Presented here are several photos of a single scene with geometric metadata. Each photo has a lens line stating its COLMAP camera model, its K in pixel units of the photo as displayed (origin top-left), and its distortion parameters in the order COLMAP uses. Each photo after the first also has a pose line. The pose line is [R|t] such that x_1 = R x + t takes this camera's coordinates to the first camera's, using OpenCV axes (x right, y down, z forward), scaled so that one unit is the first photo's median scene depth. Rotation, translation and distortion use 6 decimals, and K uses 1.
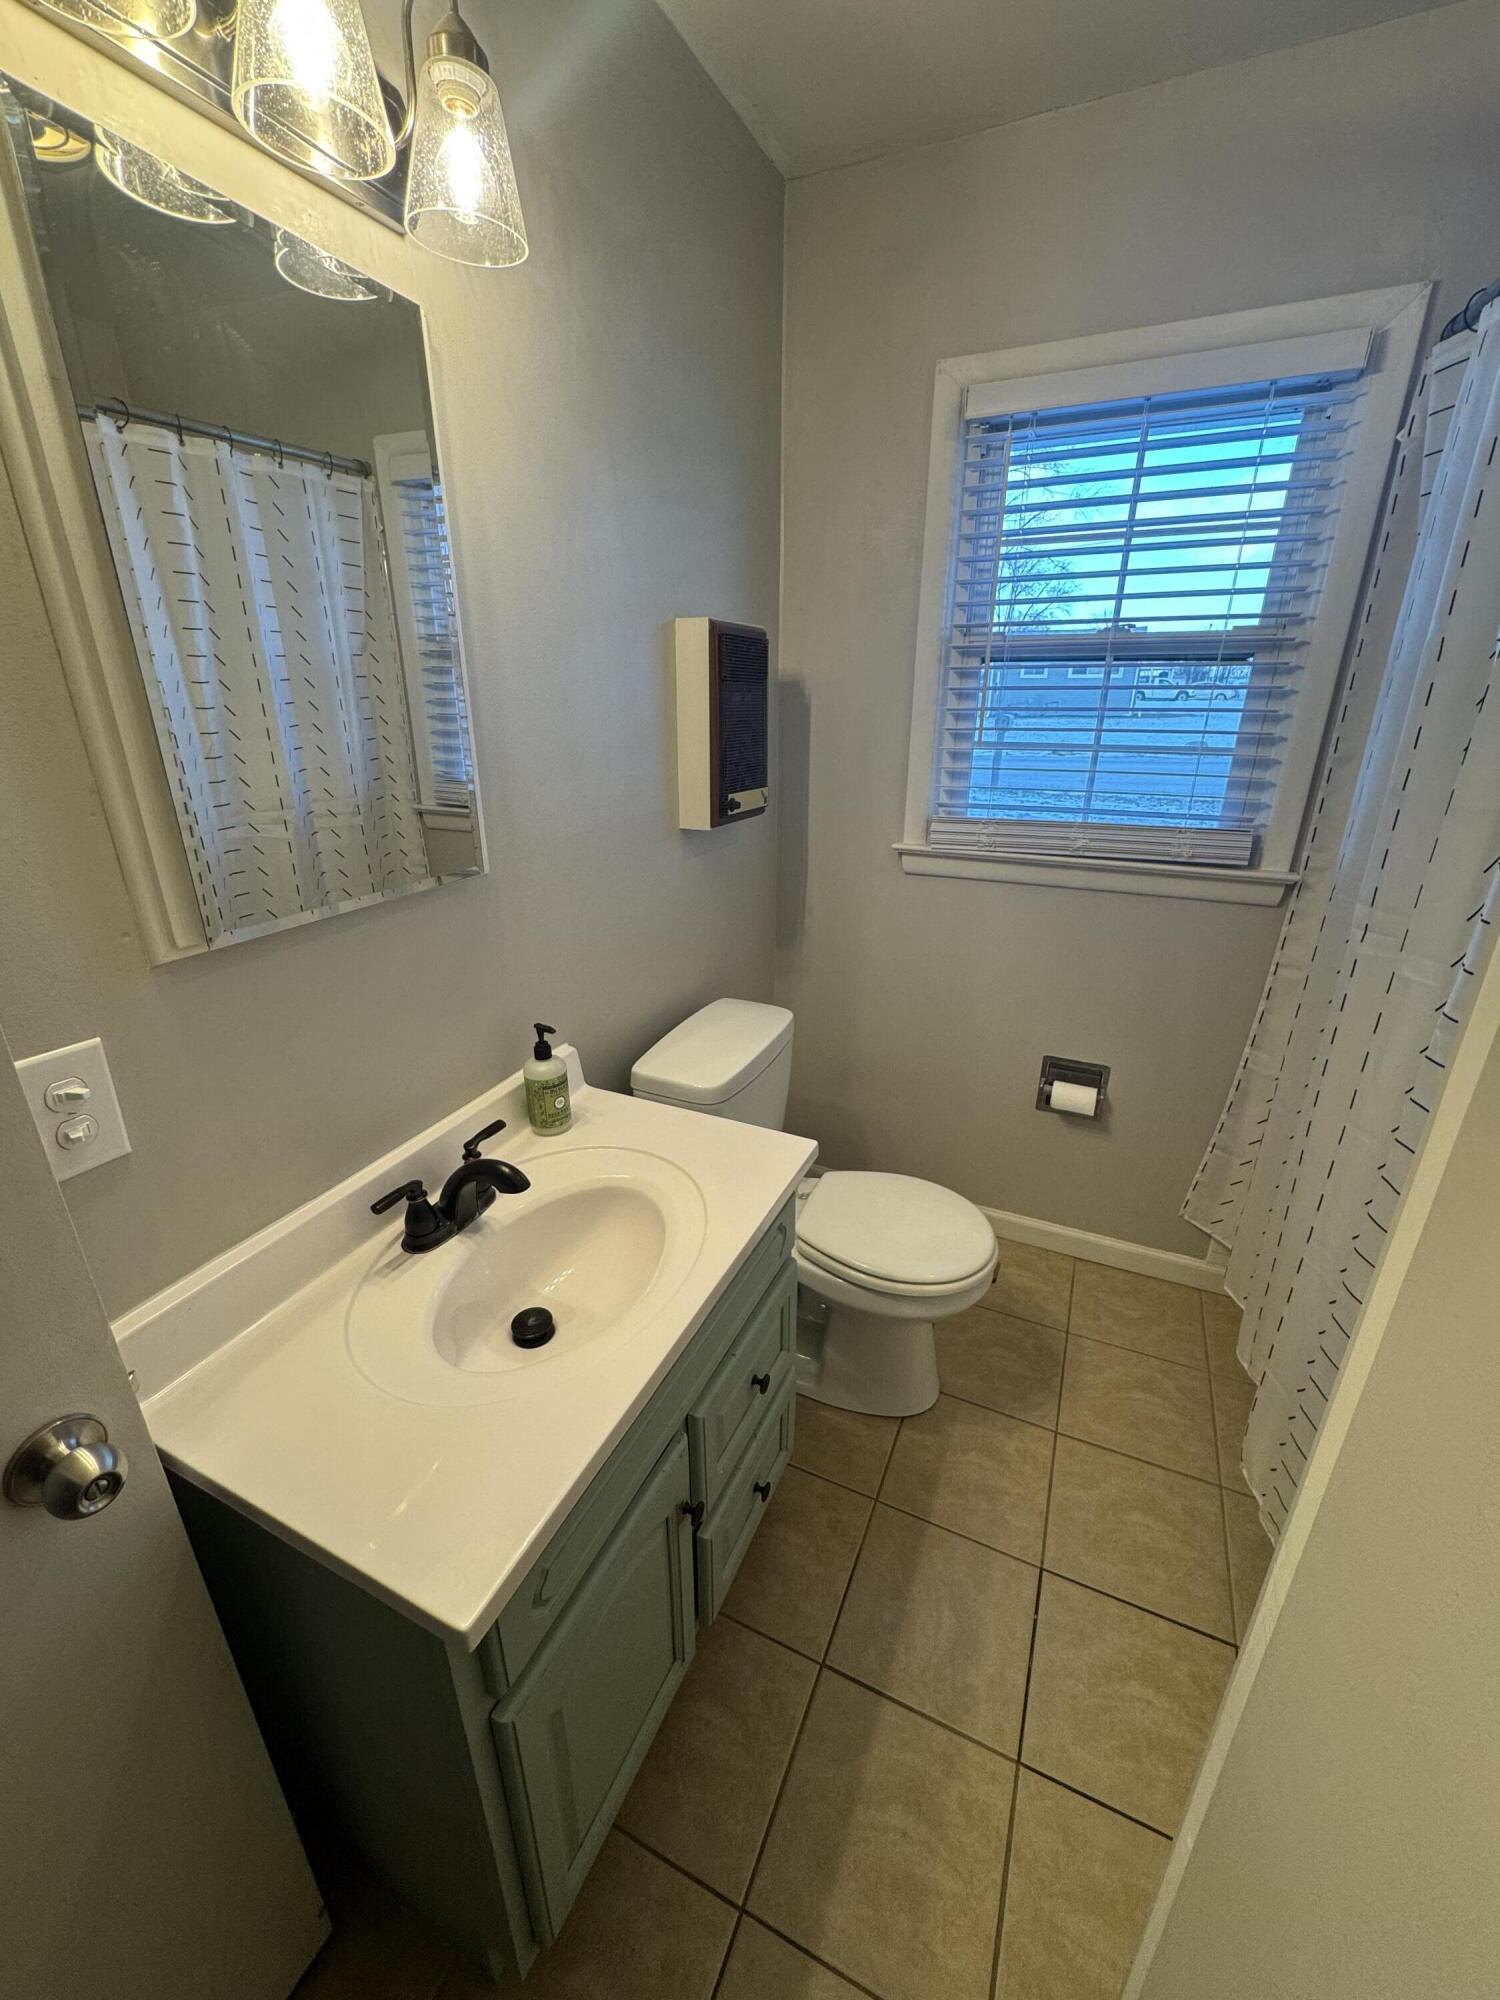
lens RADIAL K [[795.5, 0, 748.8], [0, 795.5, 994.8], [0, 0, 1]] dist [-0.002086, -0.000464]
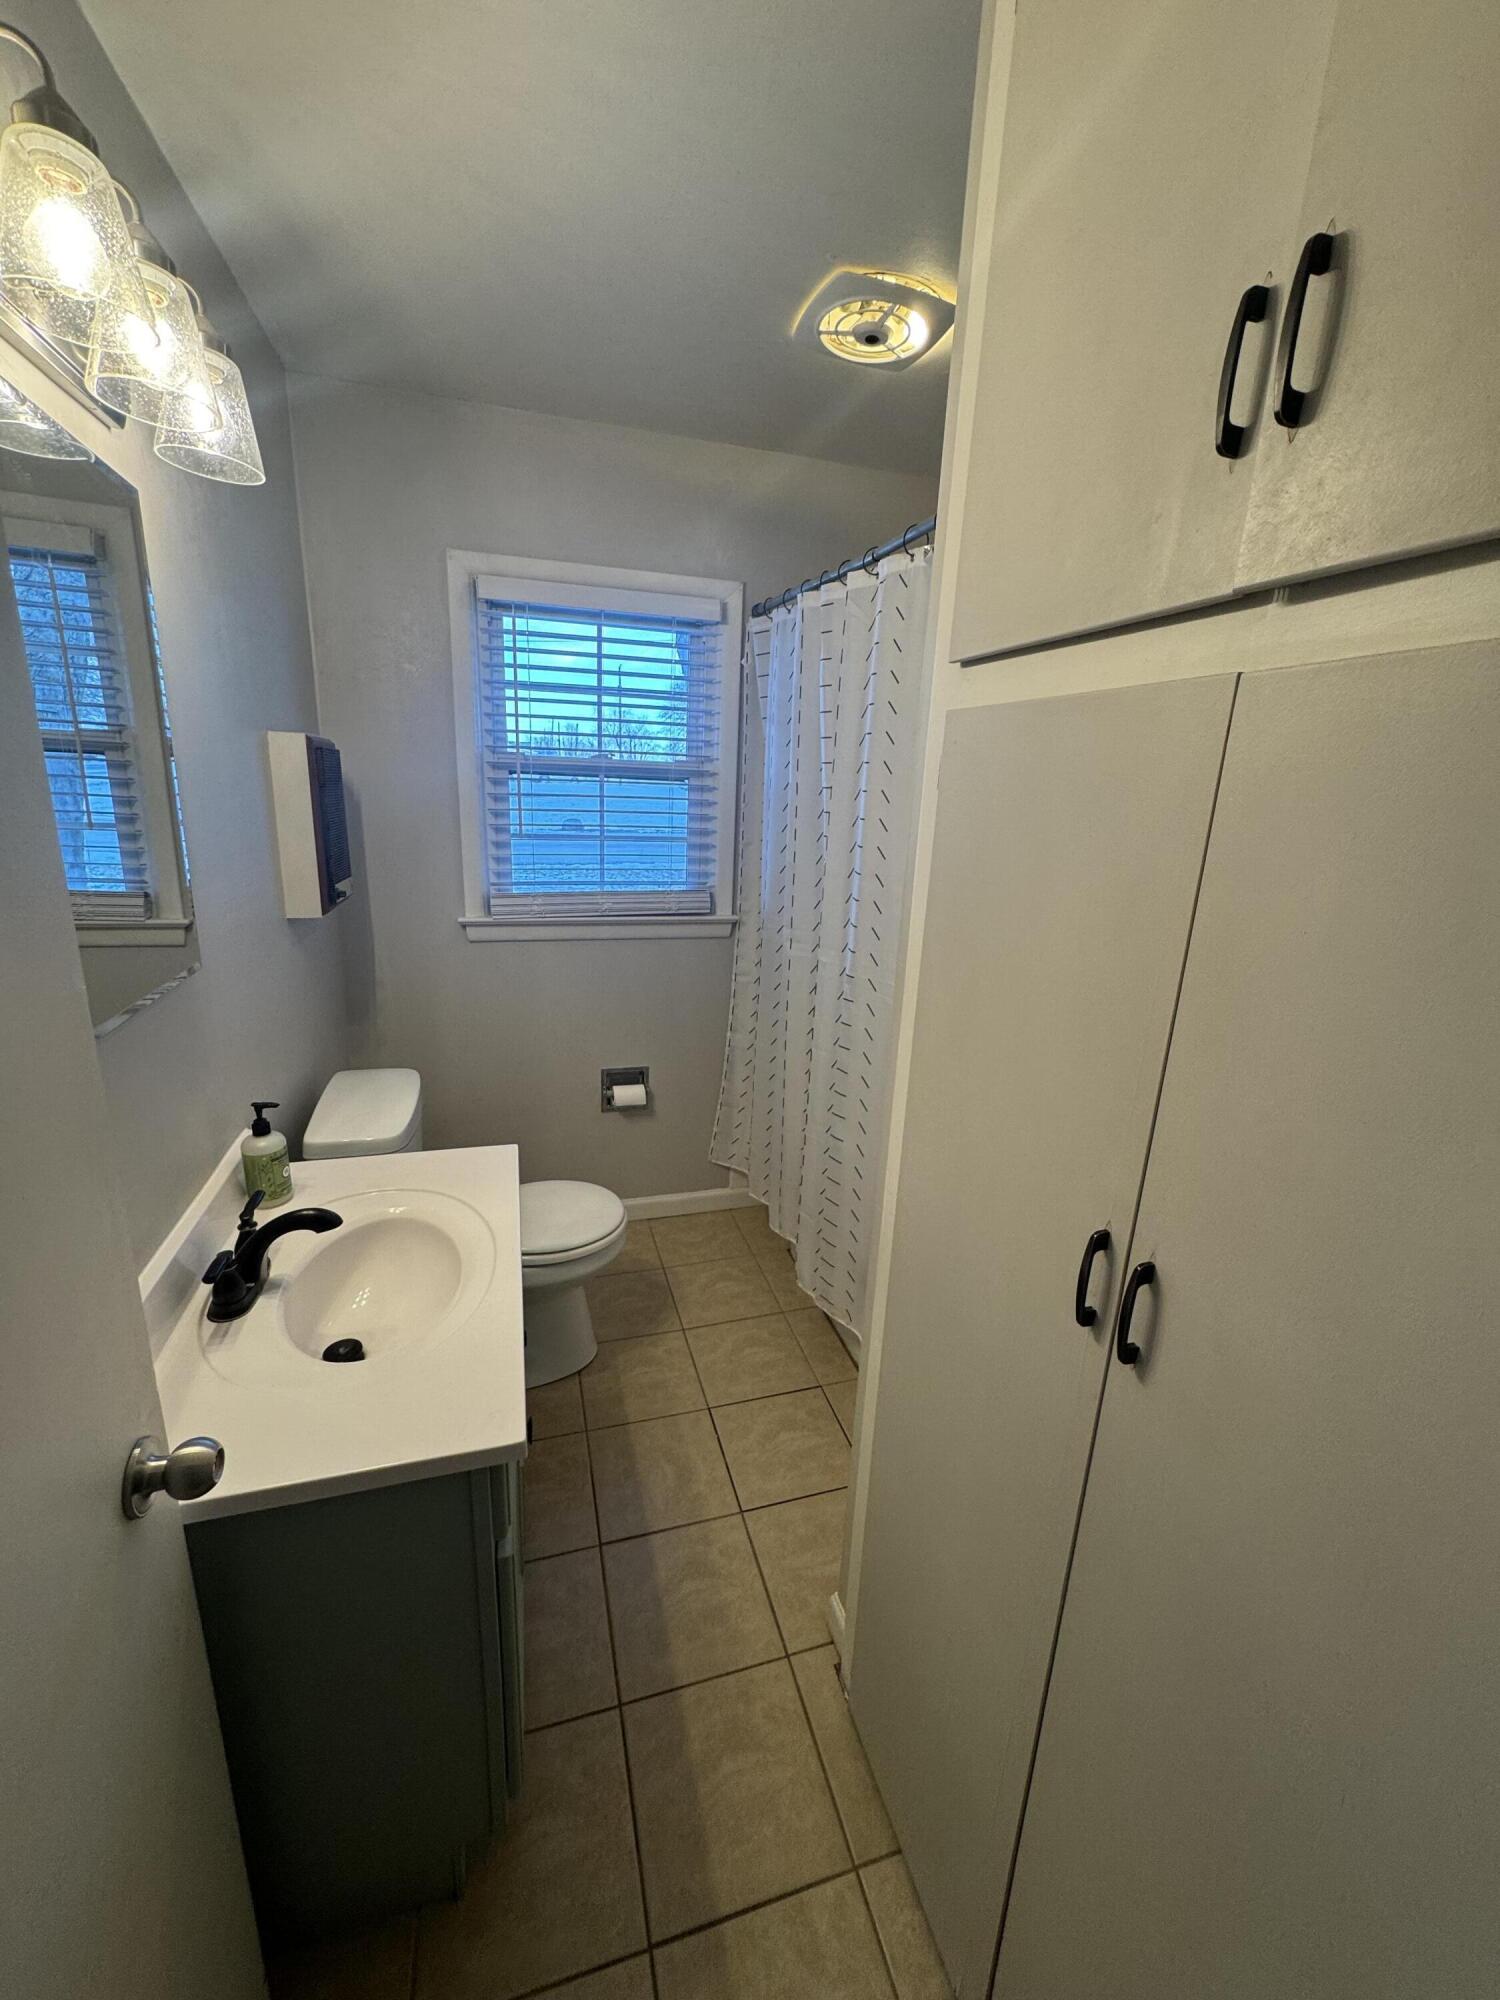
lens RADIAL K [[795.5, 0, 741.9], [0, 795.5, 989.1], [0, 0, 1]] dist [-0.002086, -0.000464]
pose [[0.757609, -0.135970, 0.638389, -0.317873], [0.196373, 0.980229, -0.024269, 0.030072], [-0.622467, 0.143749, 0.769331, -0.190028]]
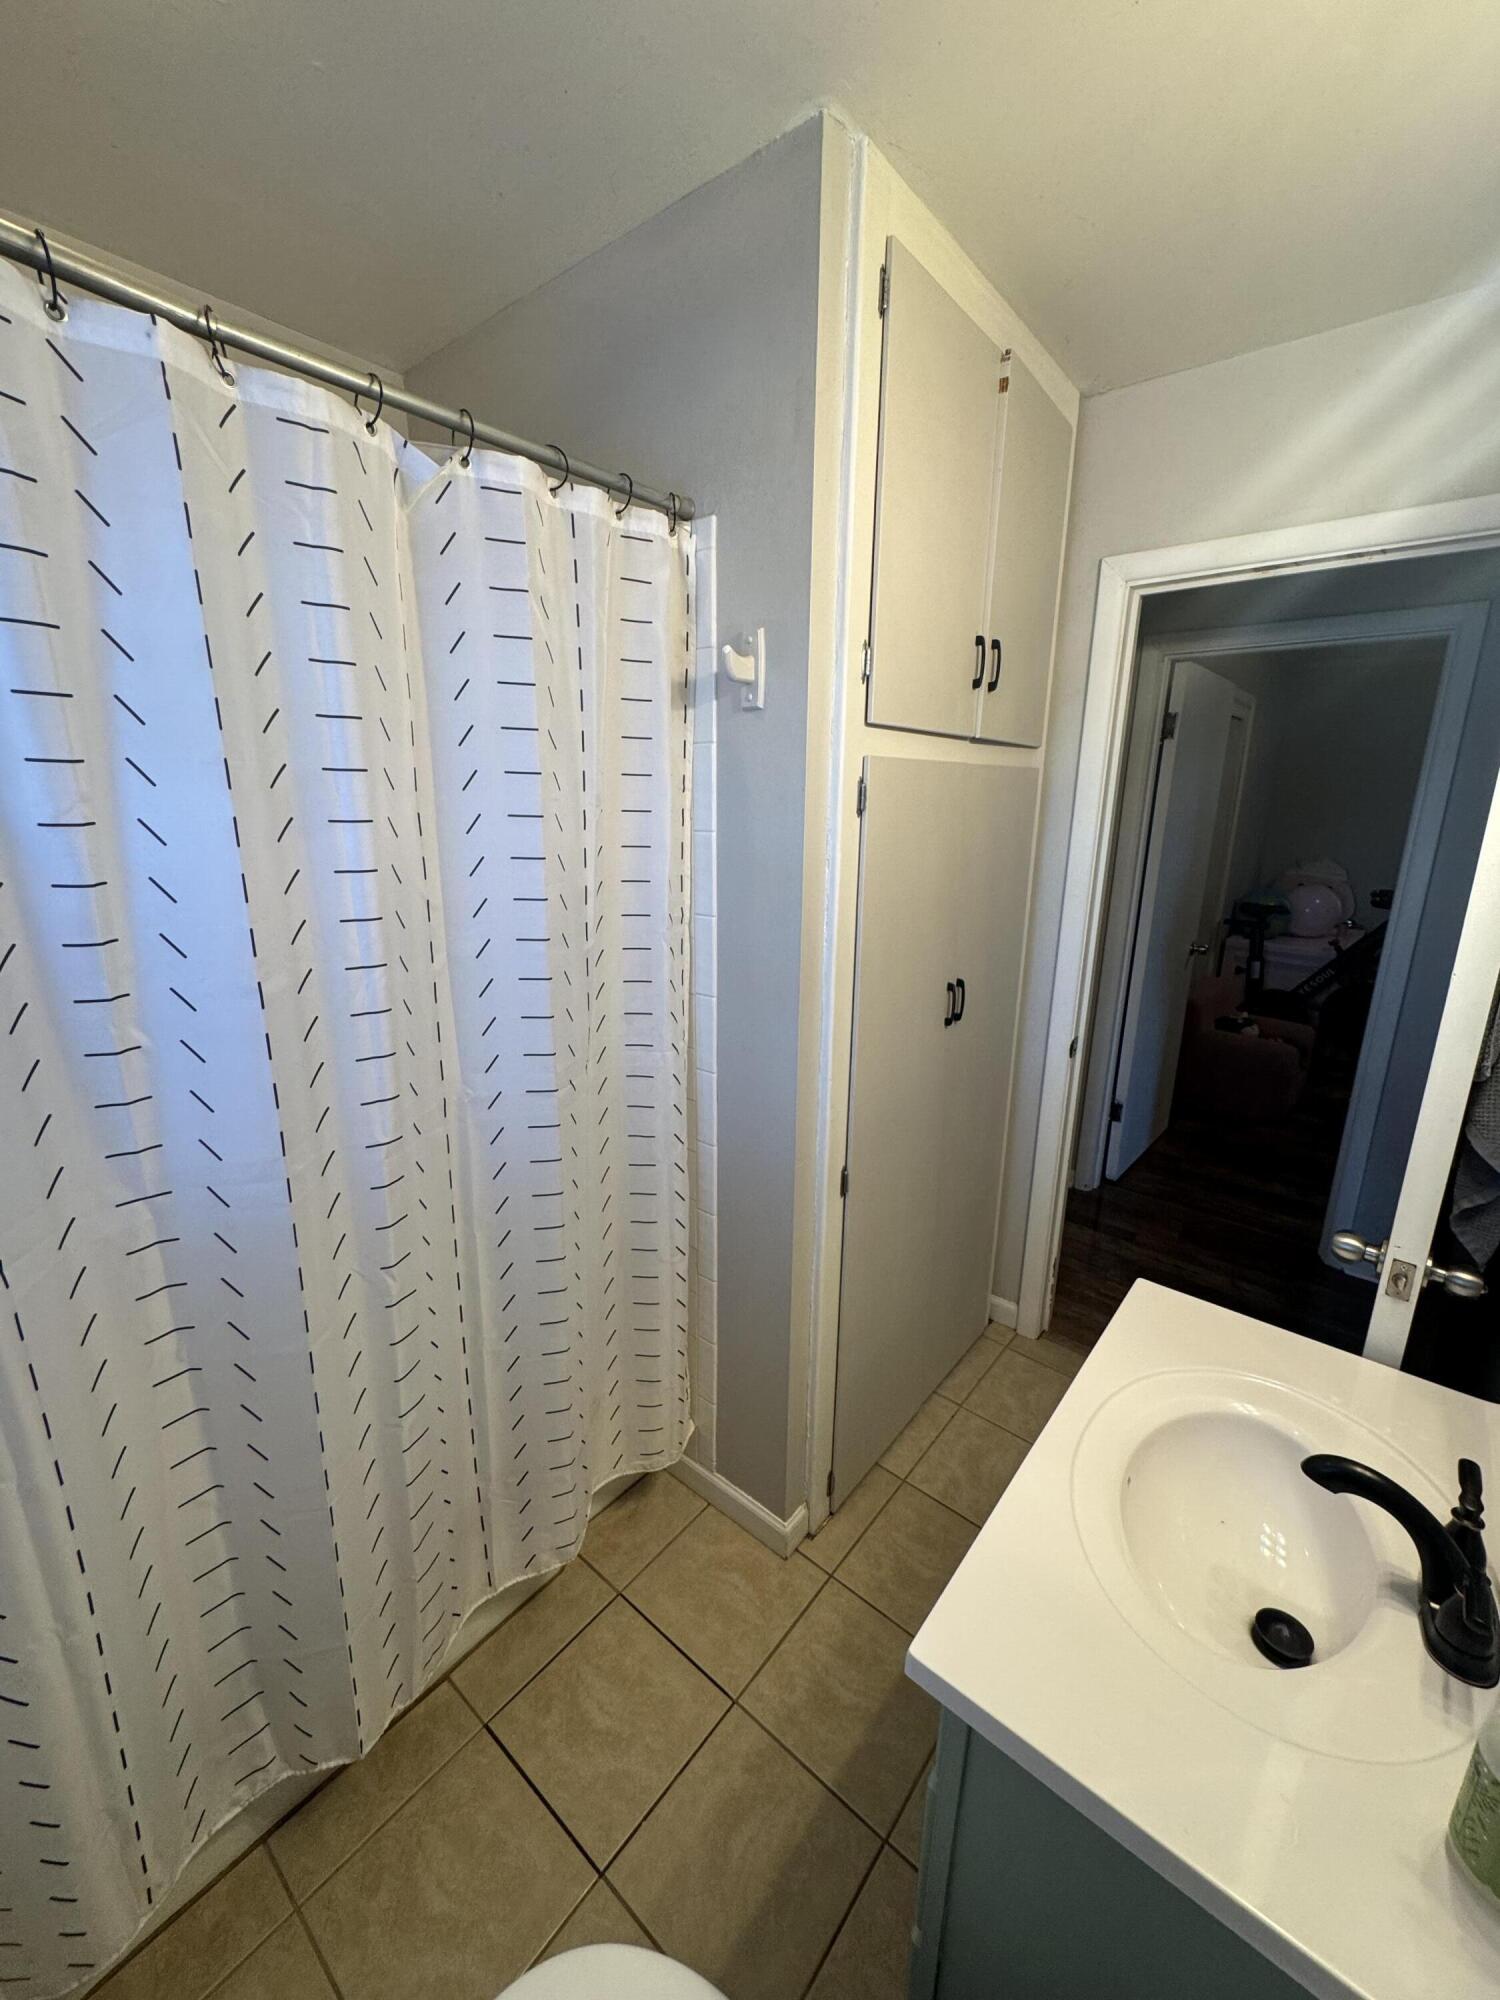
lens RADIAL K [[795.5, 0, 762.7], [0, 795.5, 1000.6], [0, 0, 1]] dist [-0.002086, -0.000464]
pose [[-0.970090, -0.075852, 0.230590, 0.067087], [0.070513, 0.820912, 0.566685, -0.392147], [-0.232278, 0.565995, -0.791010, 0.894785]]
